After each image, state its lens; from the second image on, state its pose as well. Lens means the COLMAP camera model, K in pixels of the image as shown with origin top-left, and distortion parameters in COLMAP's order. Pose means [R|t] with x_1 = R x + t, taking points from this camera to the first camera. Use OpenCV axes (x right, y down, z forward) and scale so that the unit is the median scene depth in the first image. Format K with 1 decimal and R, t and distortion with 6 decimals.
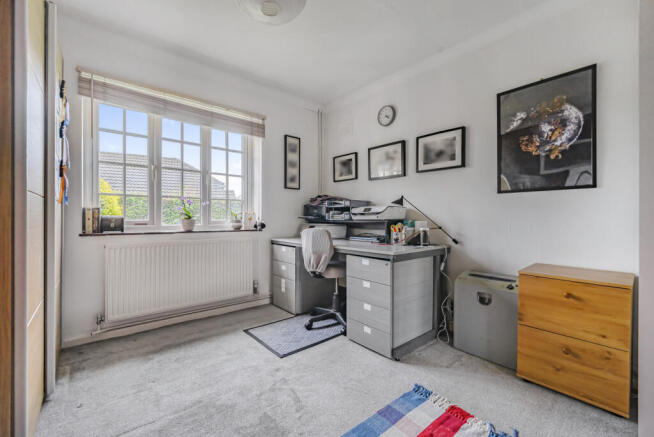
lens RADIAL K [[278.1, 0, 326.7], [0, 278.1, 215.9], [0, 0, 1]] dist [0.000715, -0.000013]
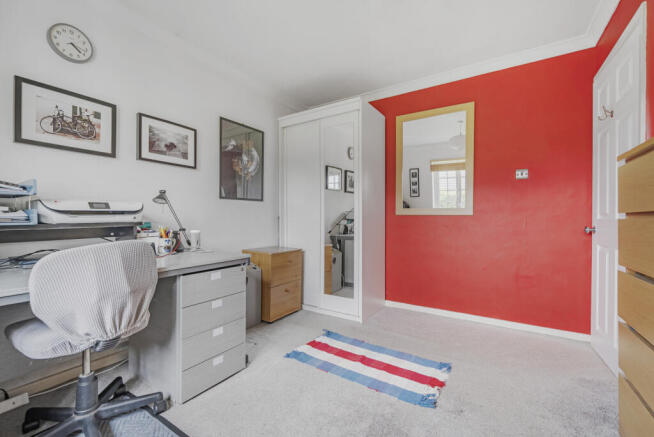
lens RADIAL K [[268.3, 0, 329.1], [0, 268.3, 220.3], [0, 0, 1]] dist [-0.002137, -0.000211]
pose [[-0.284515, -0.007430, 0.958643, -0.650070], [-0.000522, 0.999971, 0.007595, 0.005304], [-0.958672, 0.001661, -0.284510, 0.889231]]
